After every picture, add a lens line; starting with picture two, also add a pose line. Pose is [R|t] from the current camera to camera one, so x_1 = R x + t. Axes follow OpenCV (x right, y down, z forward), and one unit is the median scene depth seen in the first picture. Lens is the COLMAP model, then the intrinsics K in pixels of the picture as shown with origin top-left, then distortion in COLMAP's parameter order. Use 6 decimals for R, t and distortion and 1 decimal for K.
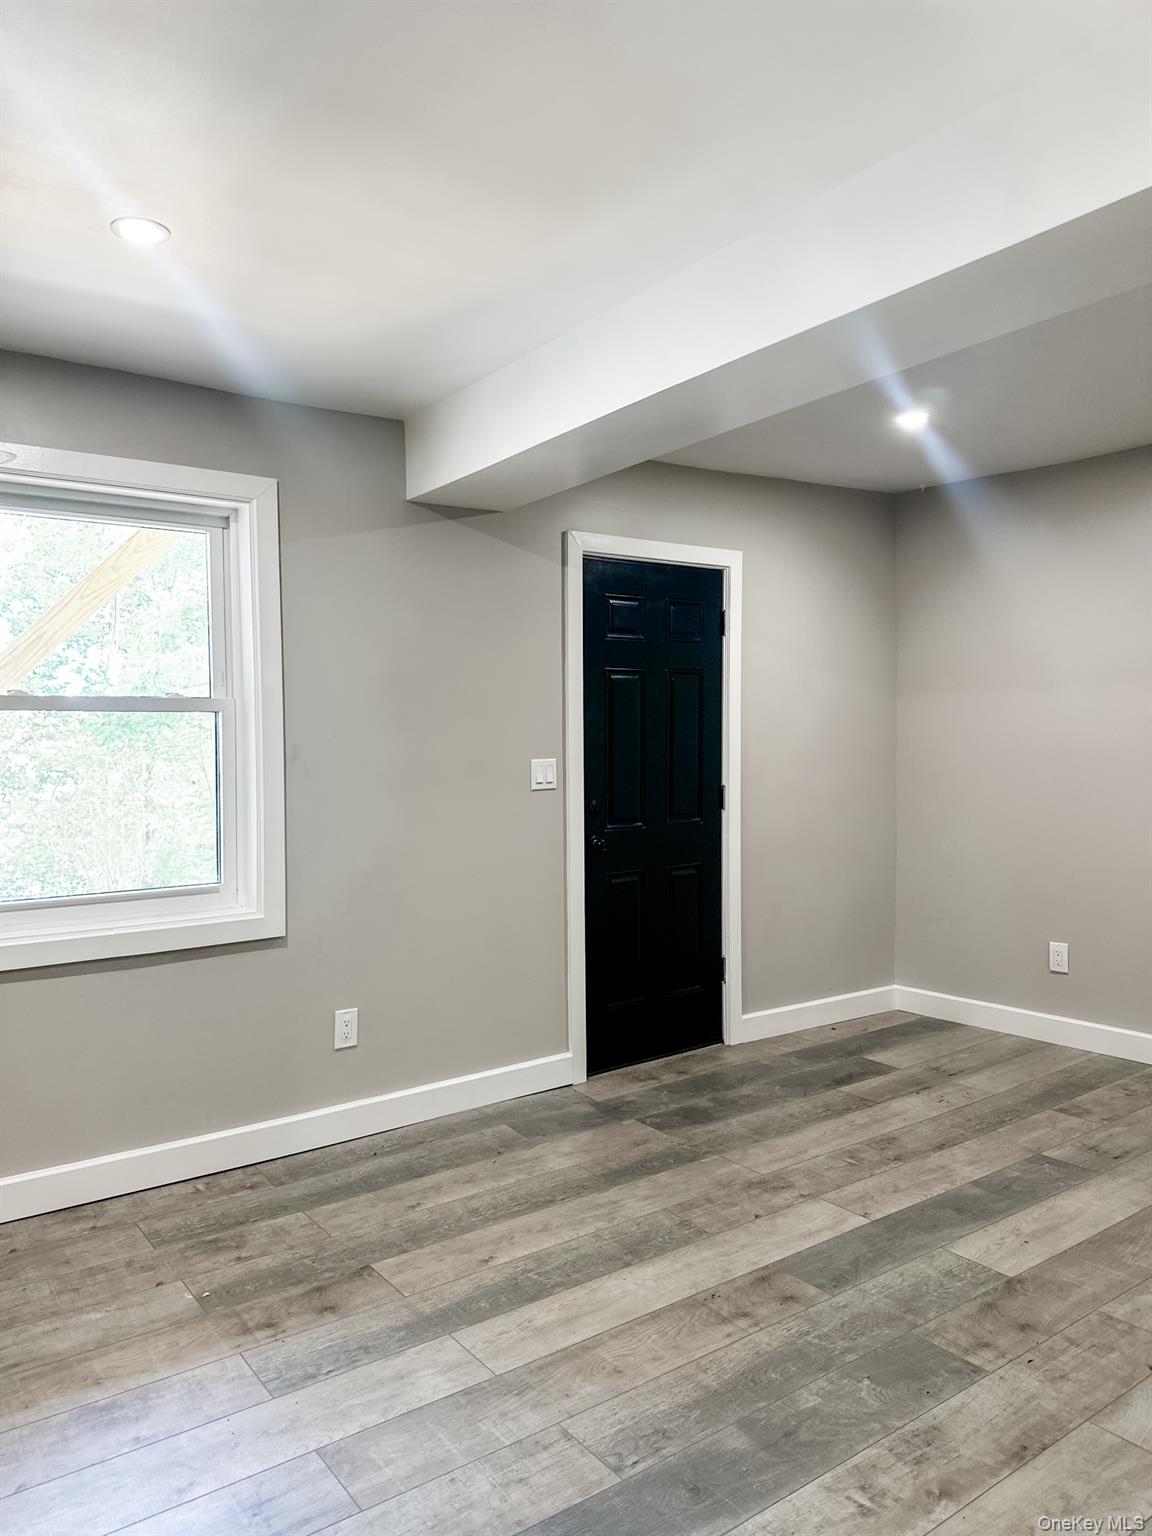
lens RADIAL K [[1083.3, 0, 572.8], [0, 1083.3, 768.9], [0, 0, 1]] dist [0.030076, -0.027128]
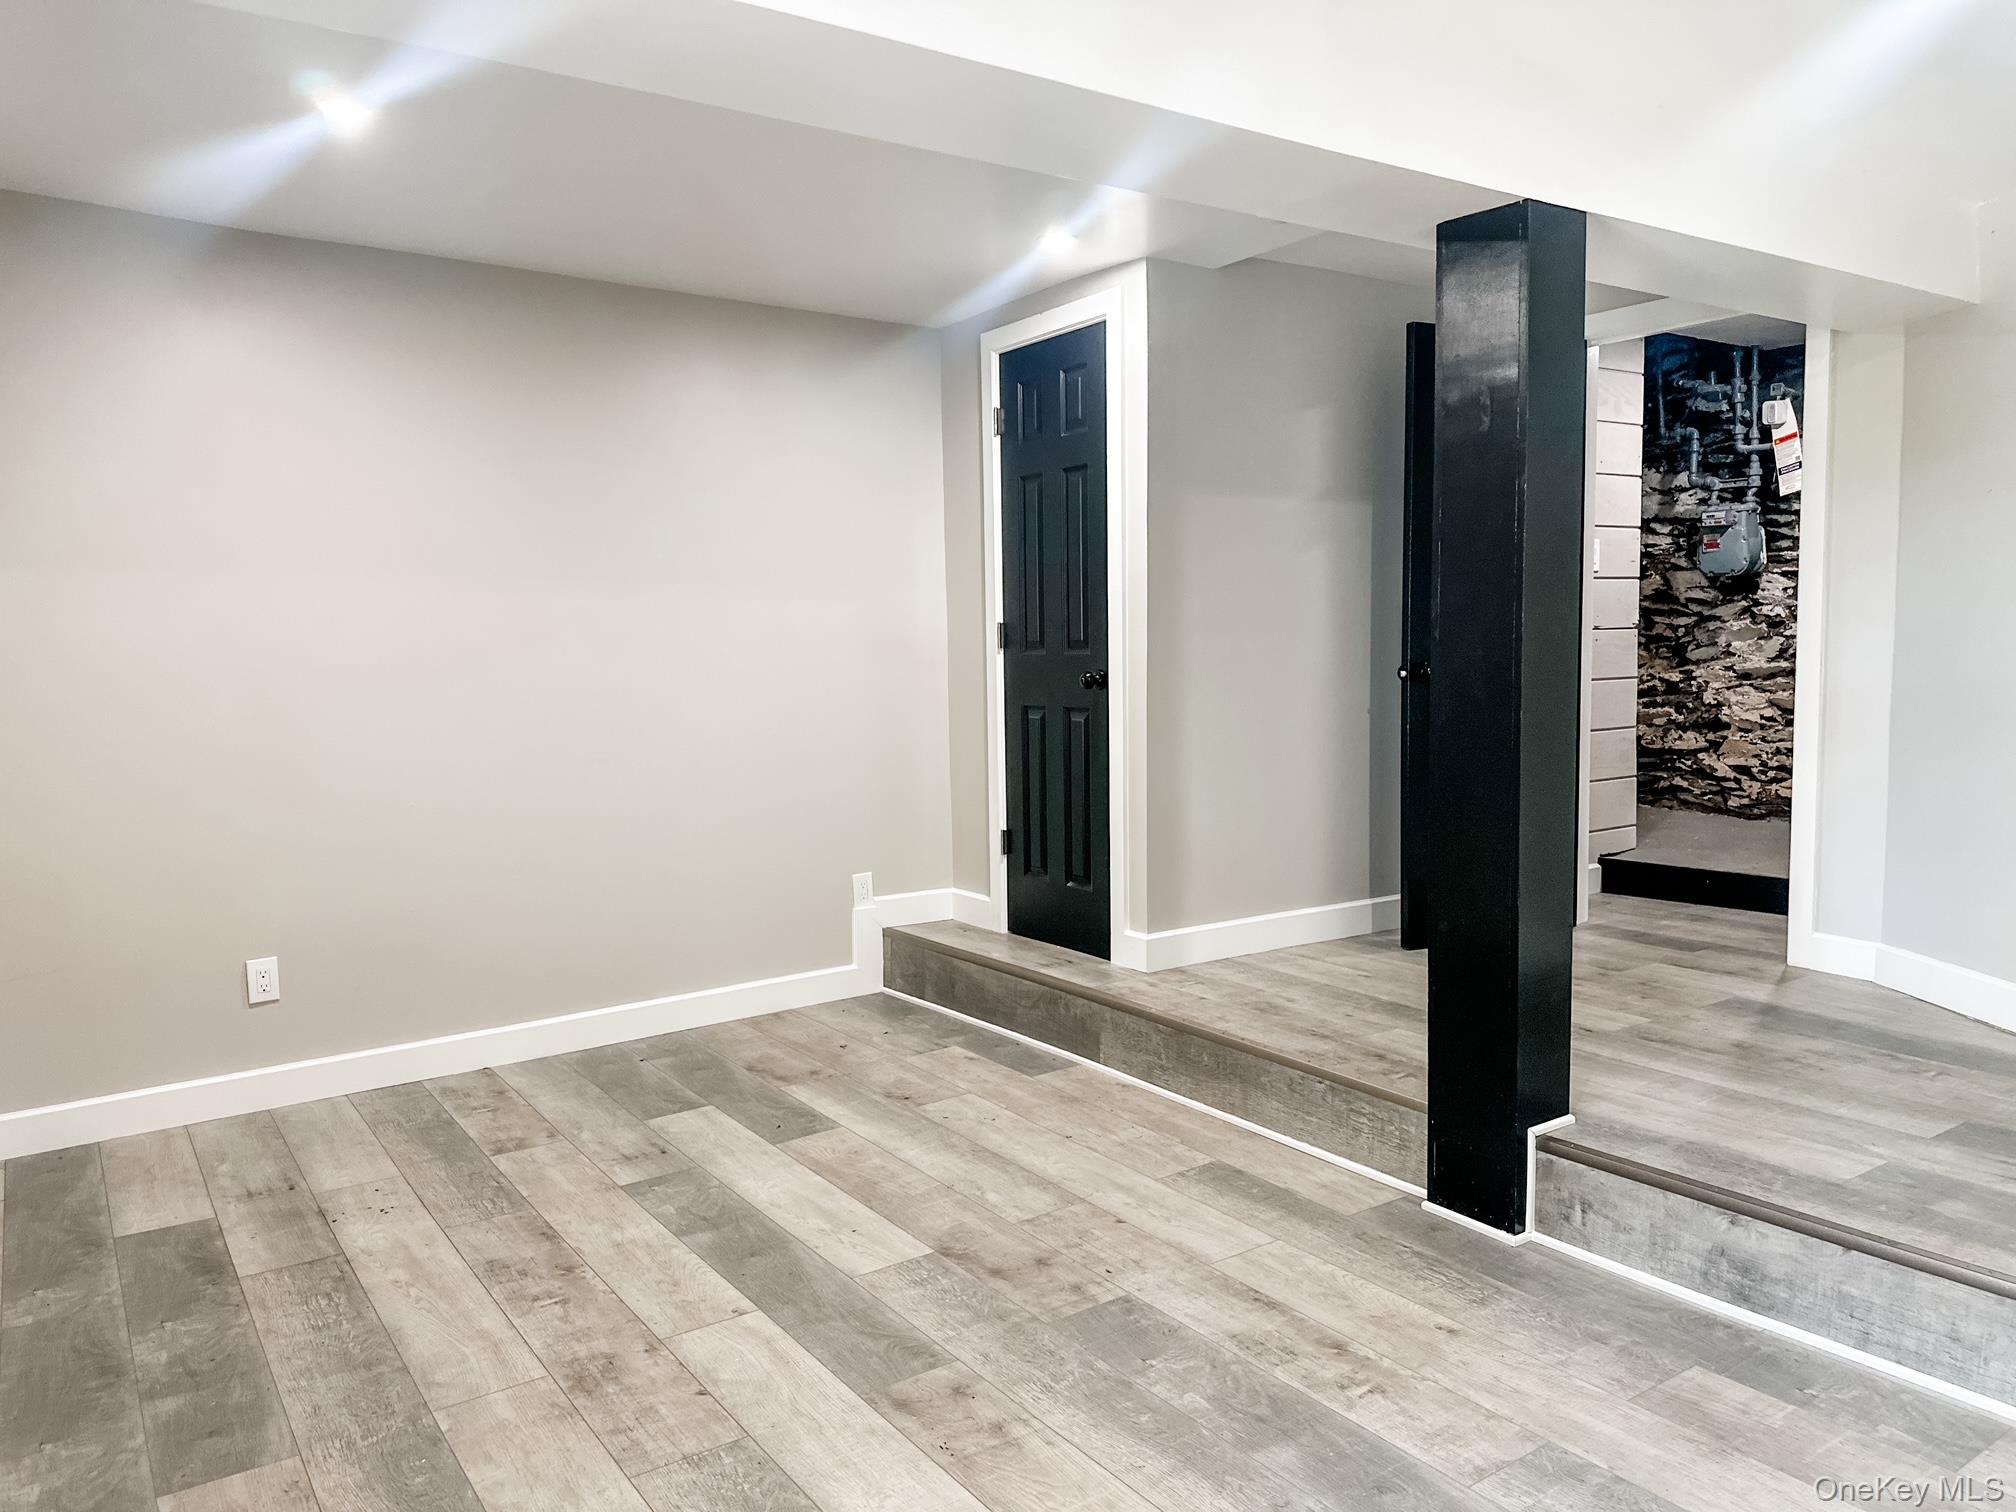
lens RADIAL K [[1421.9, 0, 1003.9], [0, 1421.9, 756.5], [0, 0, 1]] dist [0.030076, -0.027128]
pose [[0.026002, -0.062334, 0.997717, -0.552212], [0.043862, 0.997164, 0.061156, 0.003627], [-0.998699, 0.042172, 0.028663, 0.699679]]
